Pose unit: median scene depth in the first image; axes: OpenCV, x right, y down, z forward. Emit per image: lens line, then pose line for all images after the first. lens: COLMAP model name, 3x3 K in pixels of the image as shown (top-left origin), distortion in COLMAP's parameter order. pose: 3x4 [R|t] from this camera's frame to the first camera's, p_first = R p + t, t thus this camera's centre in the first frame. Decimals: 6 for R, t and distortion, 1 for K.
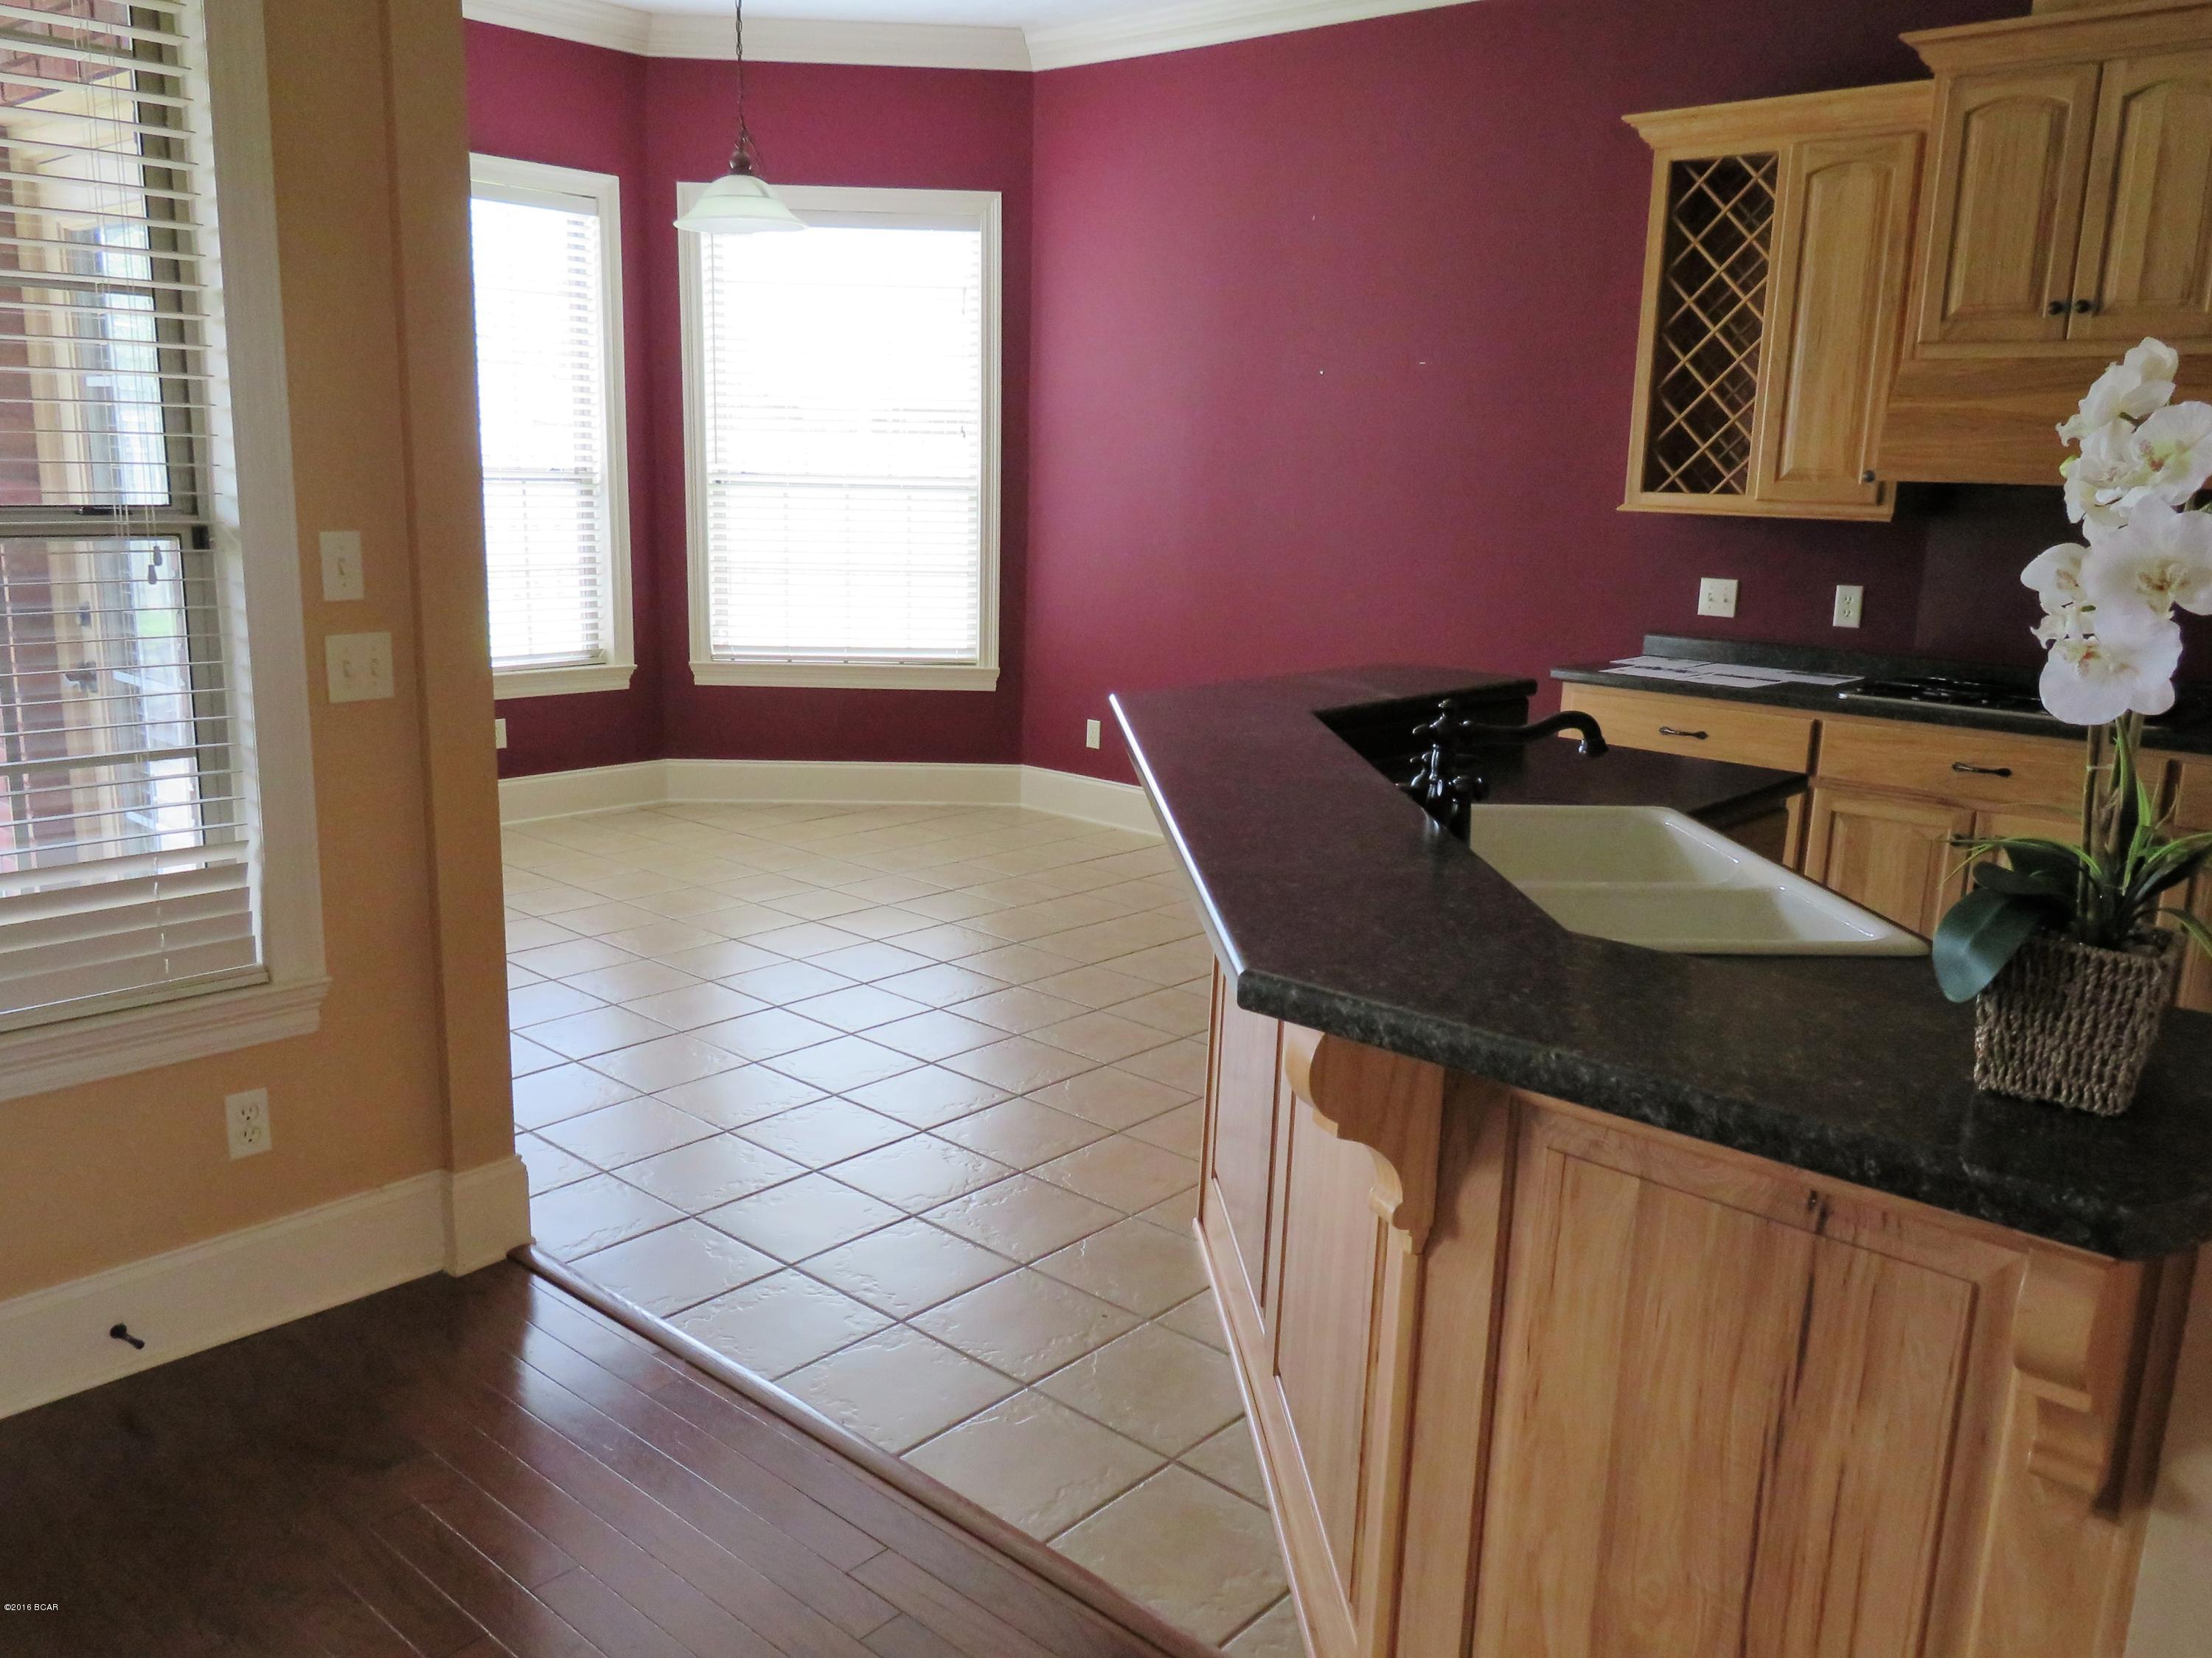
lens RADIAL K [[1717.7, 0, 1107.8], [0, 1717.7, 830.6], [0, 0, 1]] dist [-0.000753, -0.003555]
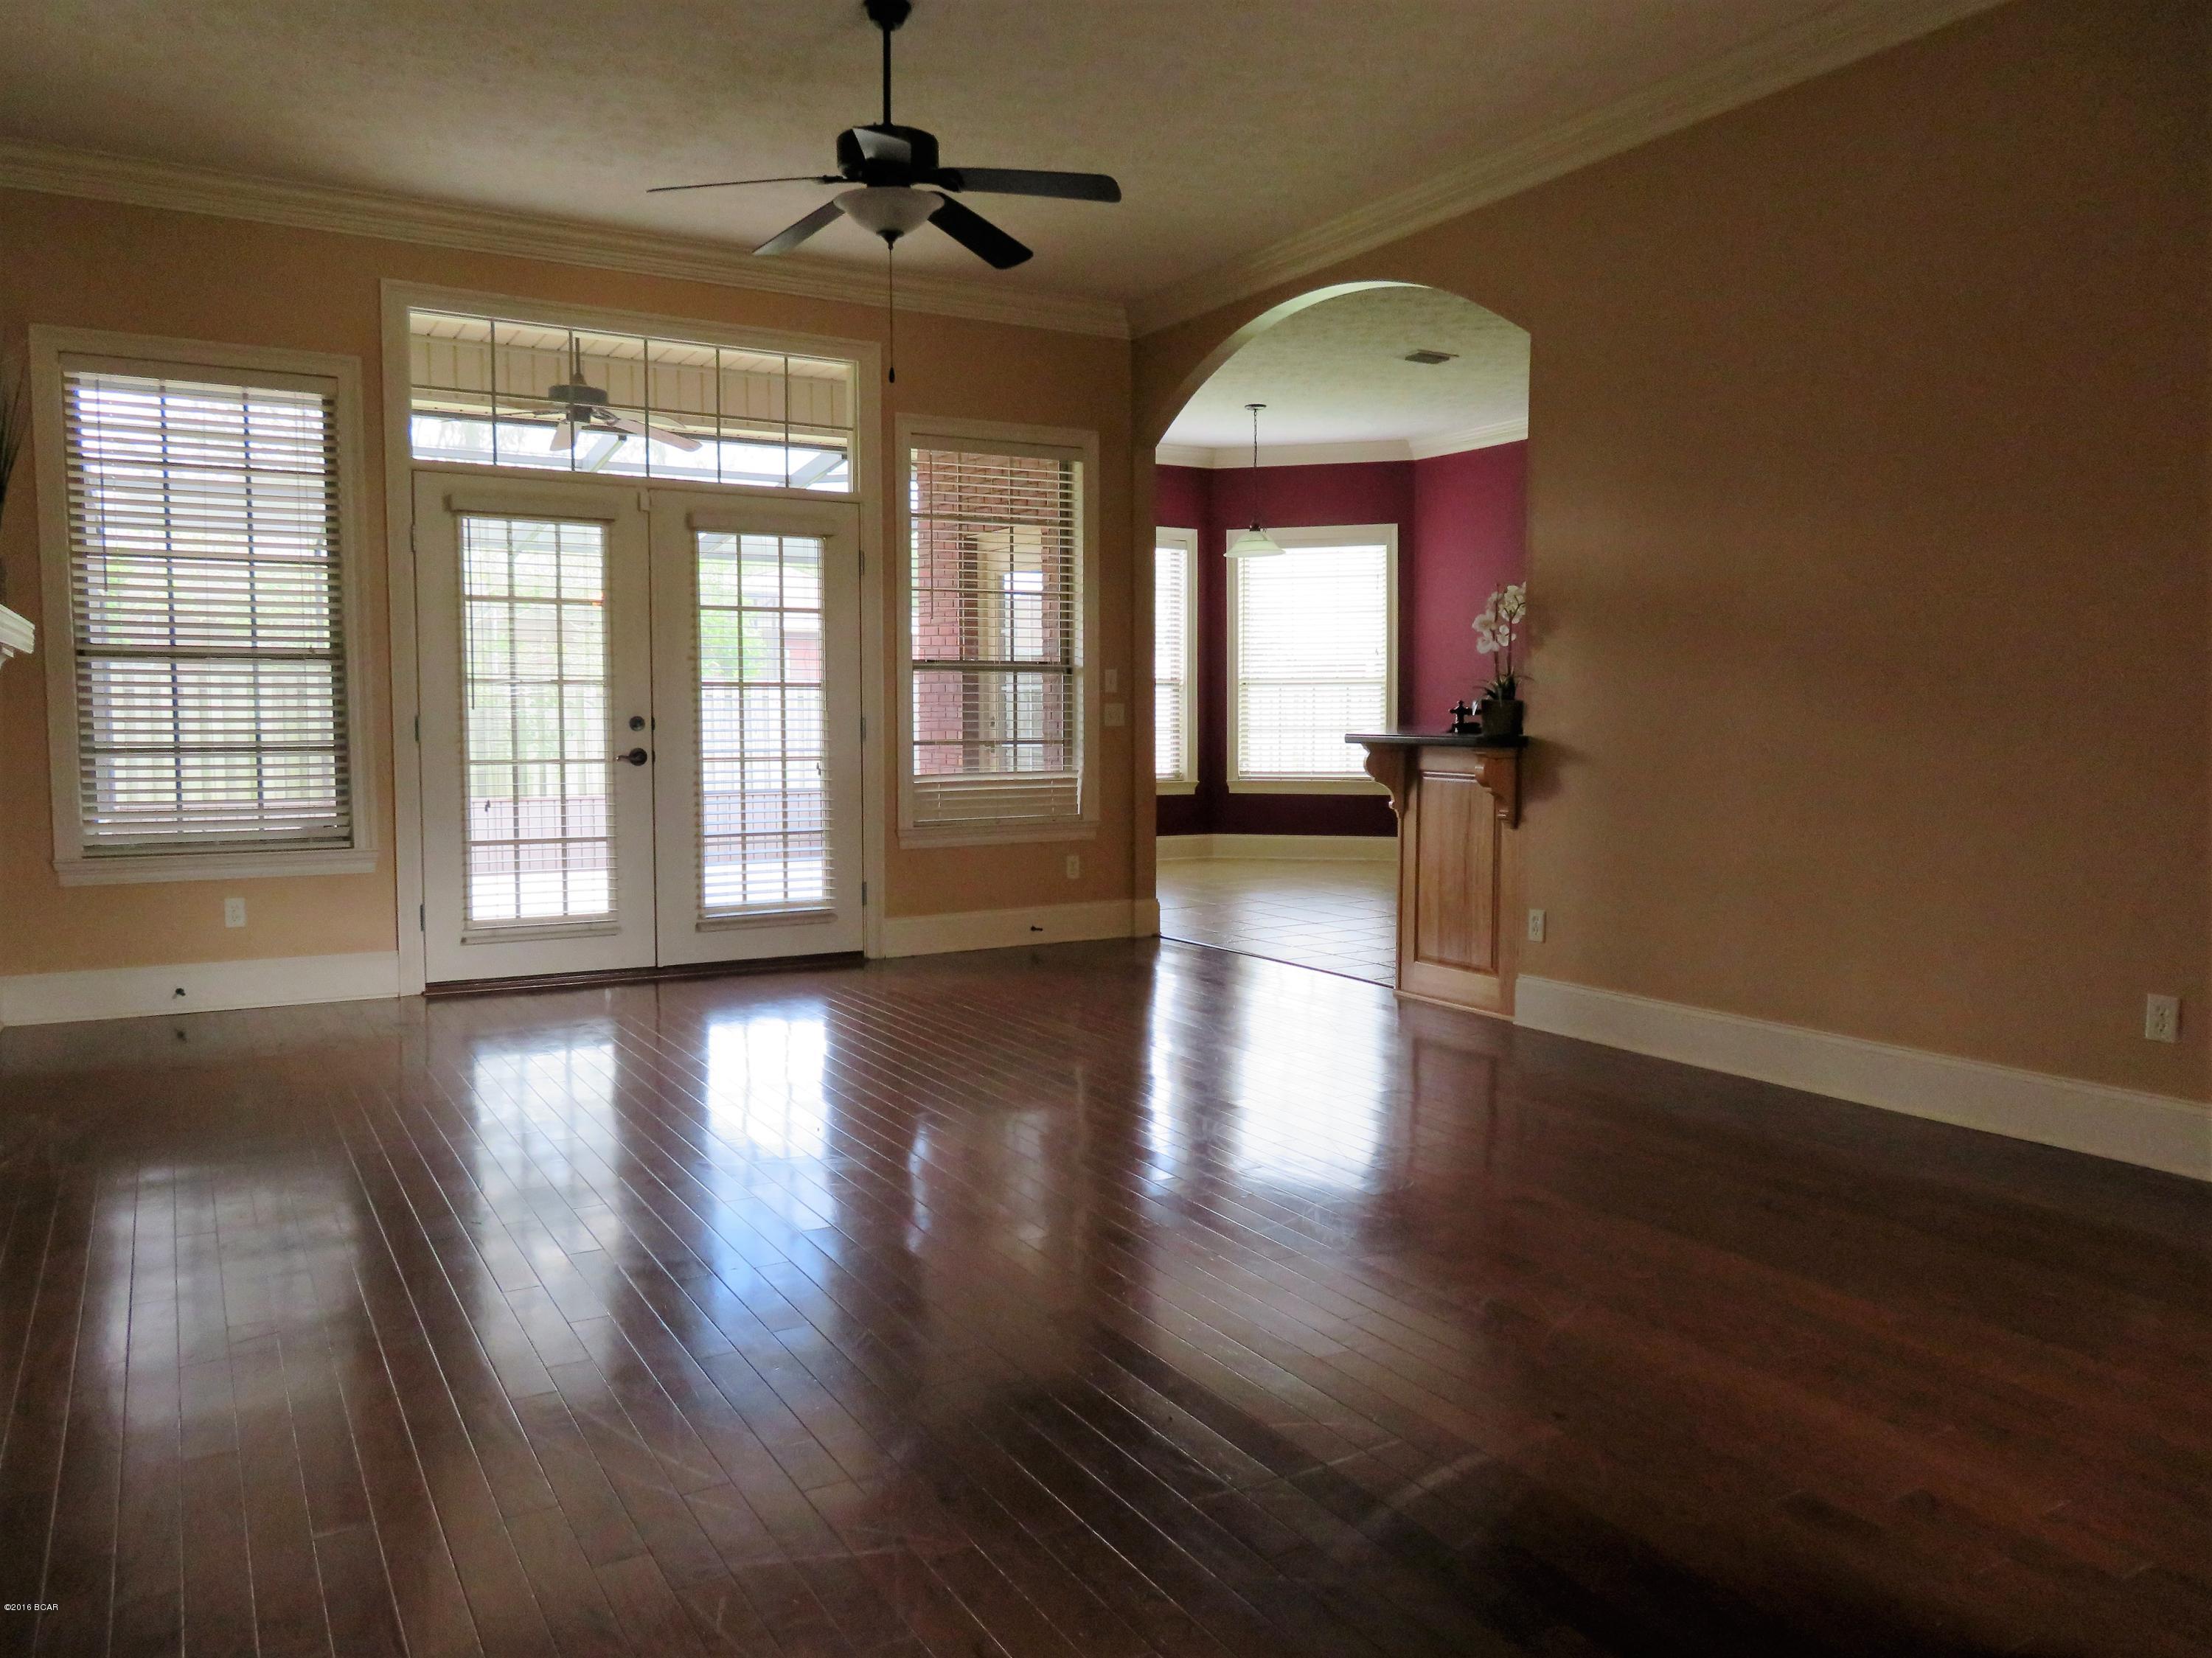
lens RADIAL K [[1601.6, 0, 1098.8], [0, 1601.6, 830.5], [0, 0, 1]] dist [-0.005506, -0.002255]
pose [[0.948649, -0.007244, -0.316247, 0.371235], [-0.039279, 0.989303, -0.140487, 0.443850], [0.313881, 0.145695, 0.938217, -1.418344]]
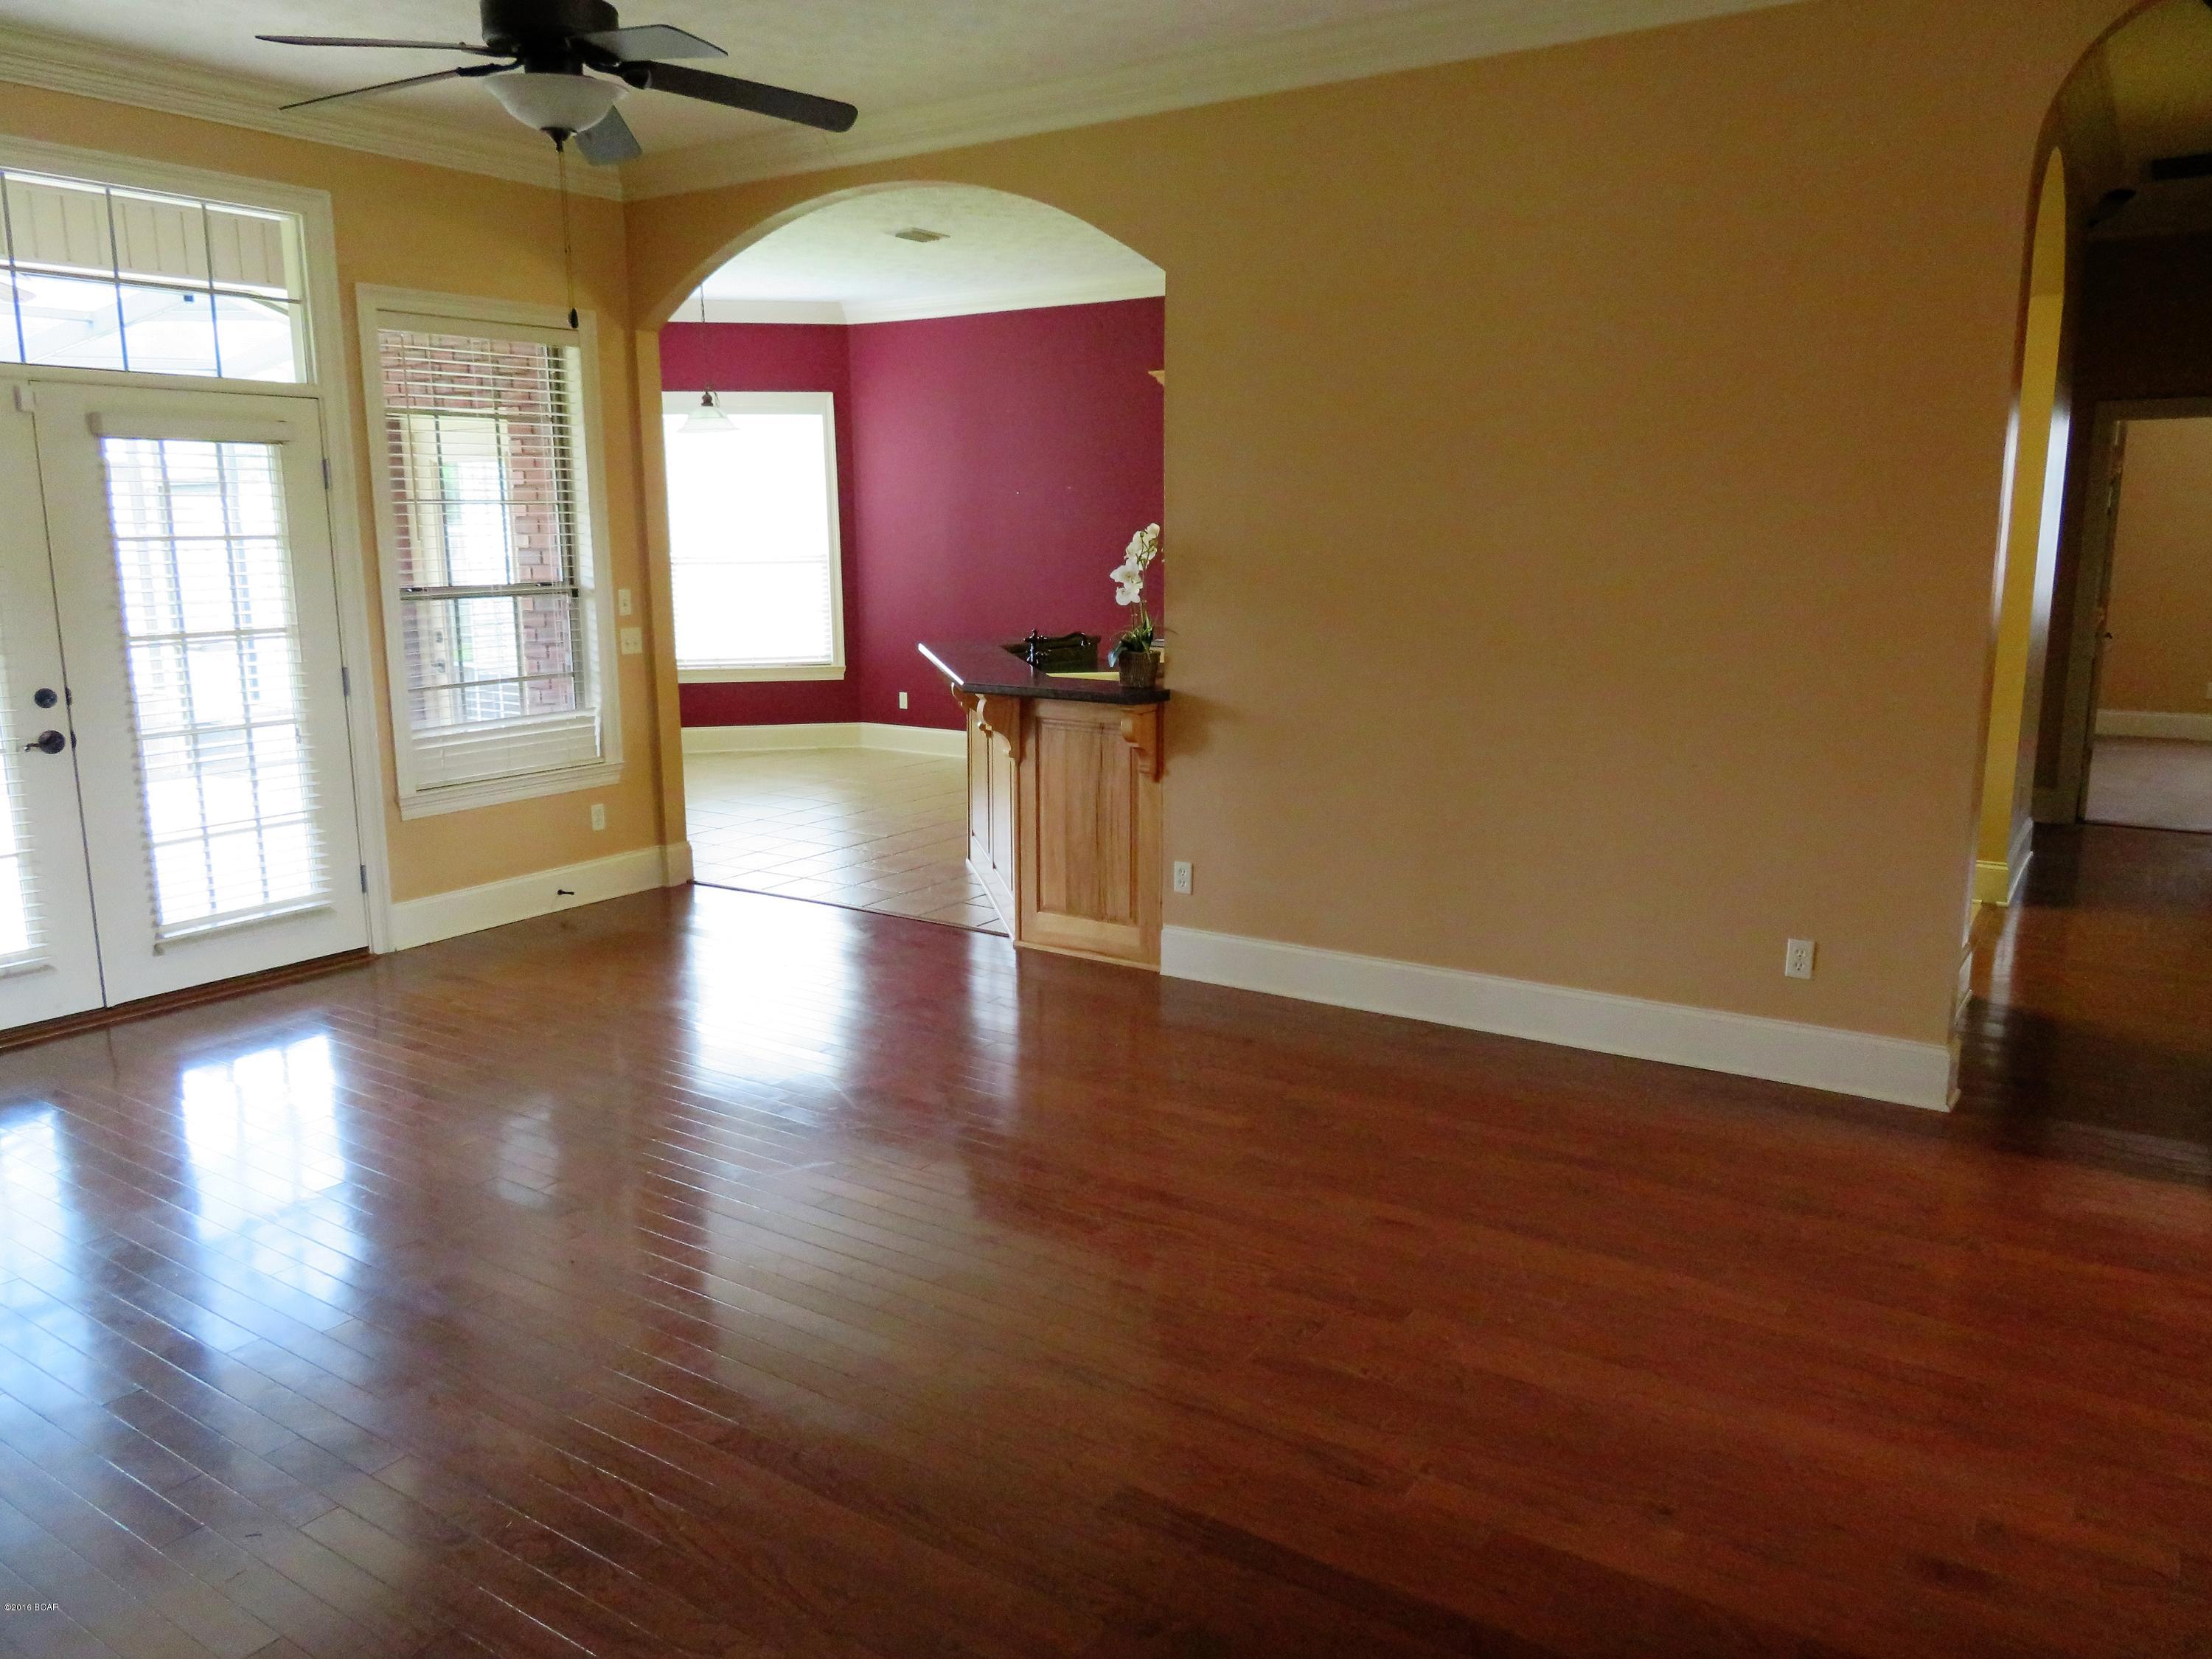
lens RADIAL K [[1601.7, 0, 1103.3], [0, 1601.7, 830.6], [0, 0, 1]] dist [-0.005506, -0.002255]
pose [[0.990380, -0.058678, 0.125316, -0.041912], [0.061413, 0.997949, -0.018074, 0.253682], [-0.123998, 0.025596, 0.991952, -1.353525]]
